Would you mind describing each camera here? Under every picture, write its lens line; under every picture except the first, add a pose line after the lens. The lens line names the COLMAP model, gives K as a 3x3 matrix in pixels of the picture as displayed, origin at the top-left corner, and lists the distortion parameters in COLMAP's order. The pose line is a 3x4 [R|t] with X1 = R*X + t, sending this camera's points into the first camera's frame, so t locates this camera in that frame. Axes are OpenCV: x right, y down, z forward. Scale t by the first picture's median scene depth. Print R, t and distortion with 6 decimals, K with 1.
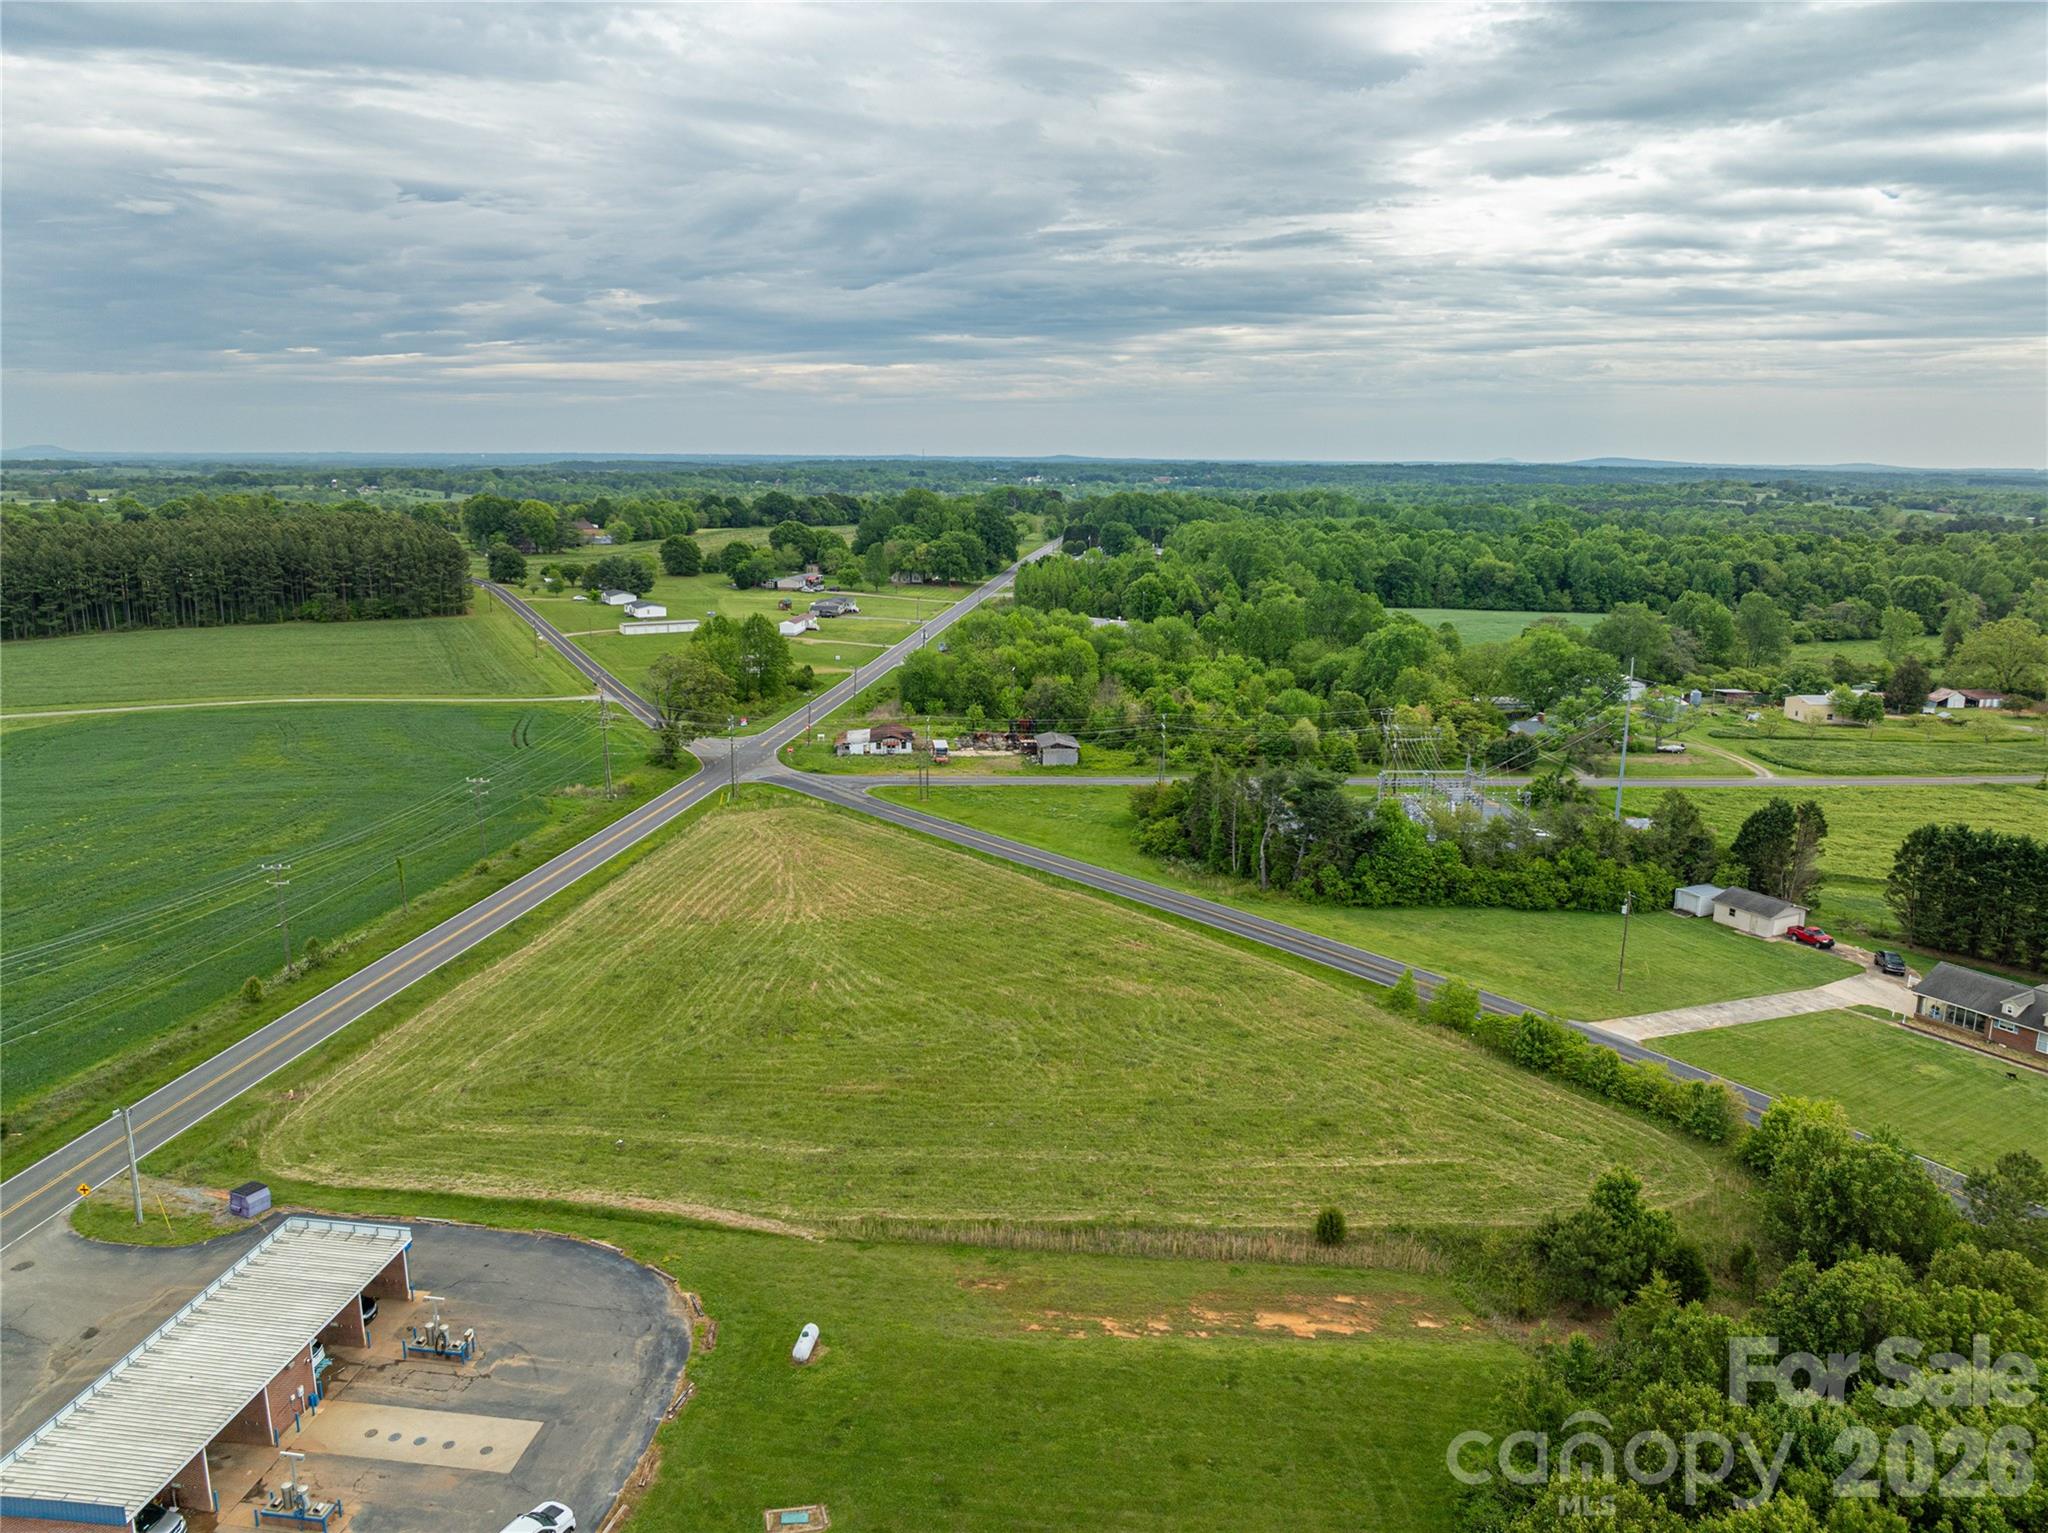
lens RADIAL K [[1446.5, 0, 1030.9], [0, 1446.5, 757.2], [0, 0, 1]] dist [-0.039097, 0.001274]
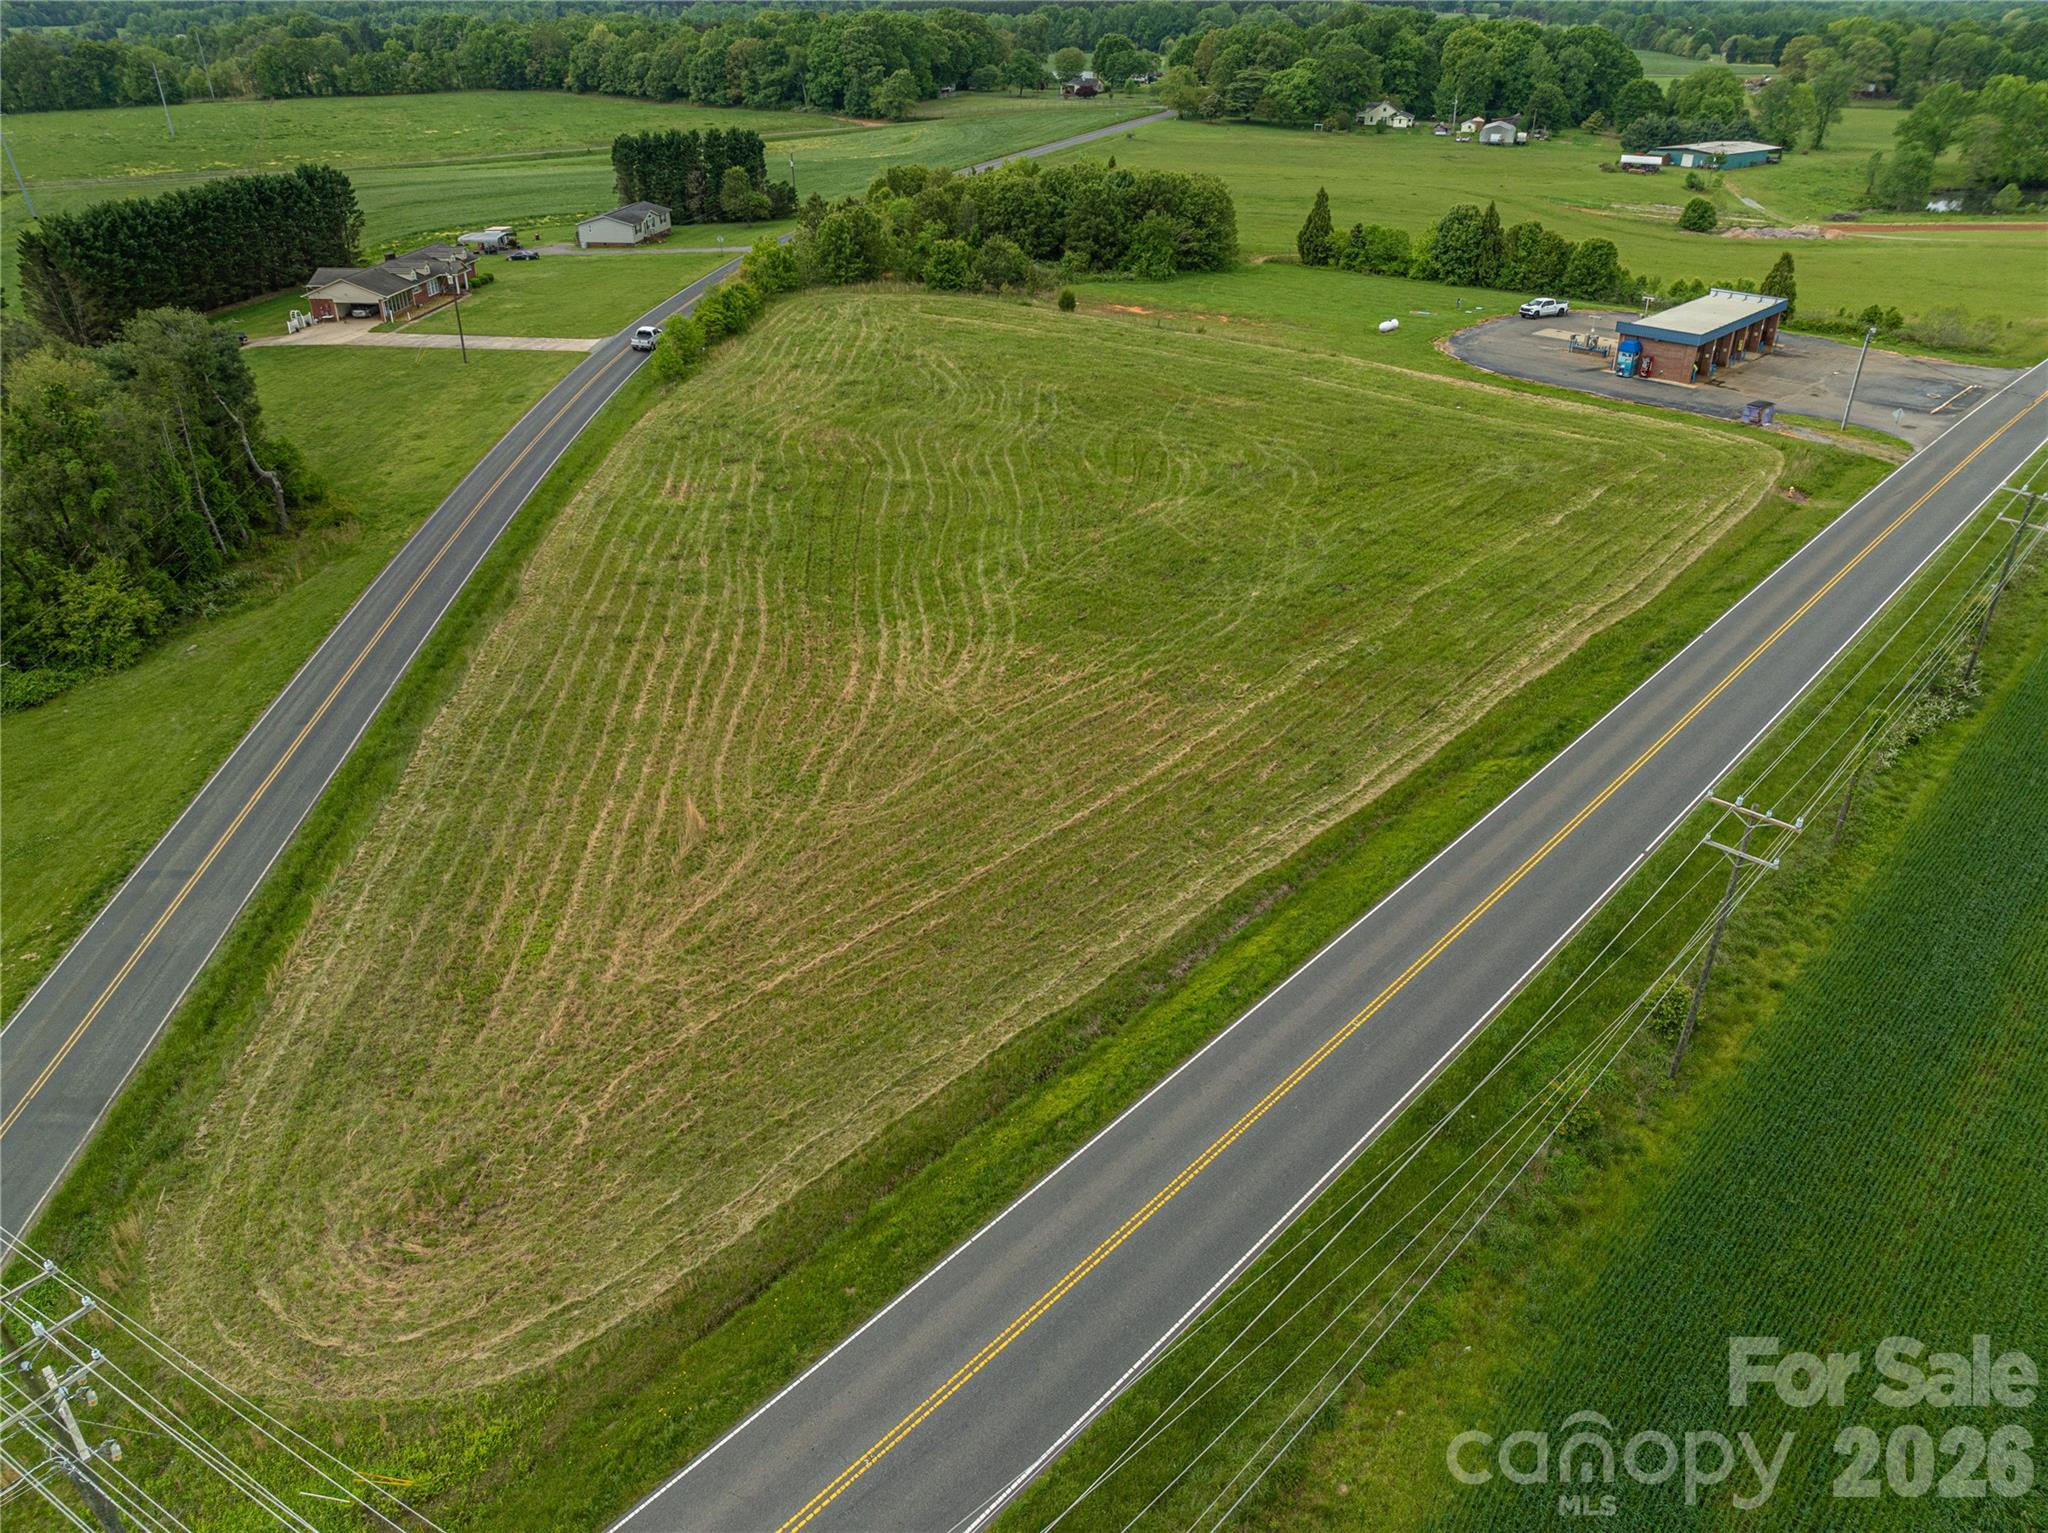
lens RADIAL K [[1442.4, 0, 1024.0], [0, 1442.4, 766.5], [0, 0, 1]] dist [-0.036341, -0.004396]
pose [[-0.805173, -0.294211, 0.514914, -0.416747], [0.115306, 0.774025, 0.622567, -0.164158], [-0.581722, 0.560647, -0.589300, 1.243901]]
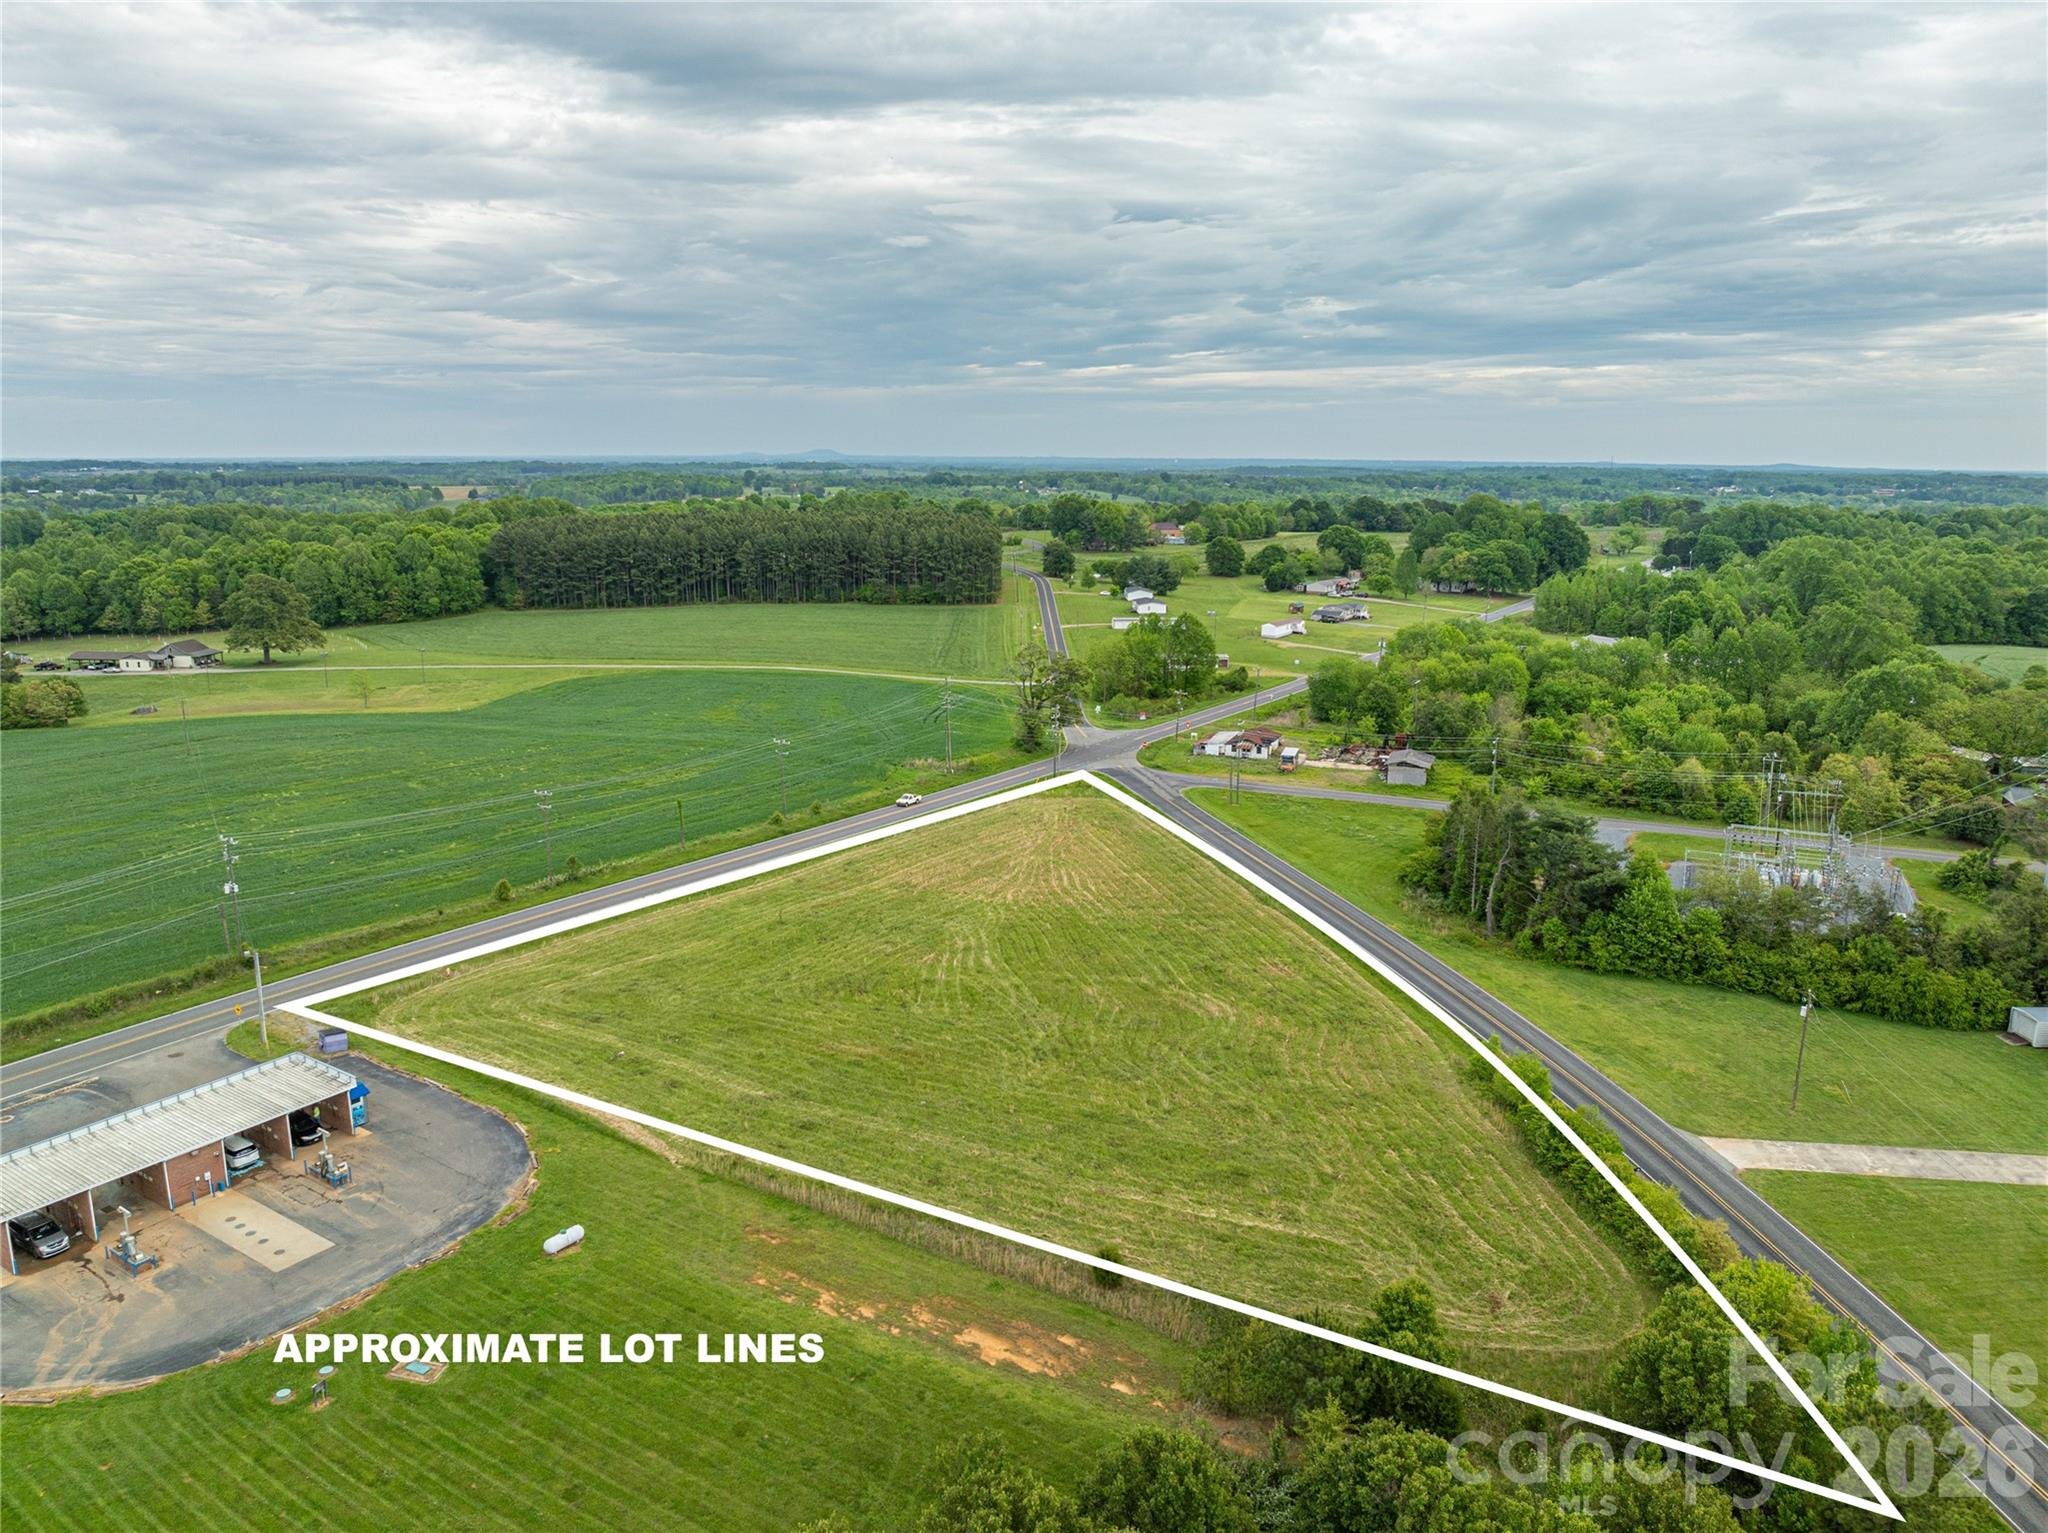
lens RADIAL K [[1442.4, 0, 1024.0], [0, 1442.4, 766.5], [0, 0, 1]] dist [-0.036341, -0.004396]
pose [[0.894665, 0.090849, -0.437402, 0.289143], [-0.089634, 0.995698, 0.023469, -0.008524], [0.437652, 0.018209, 0.898960, 0.068405]]
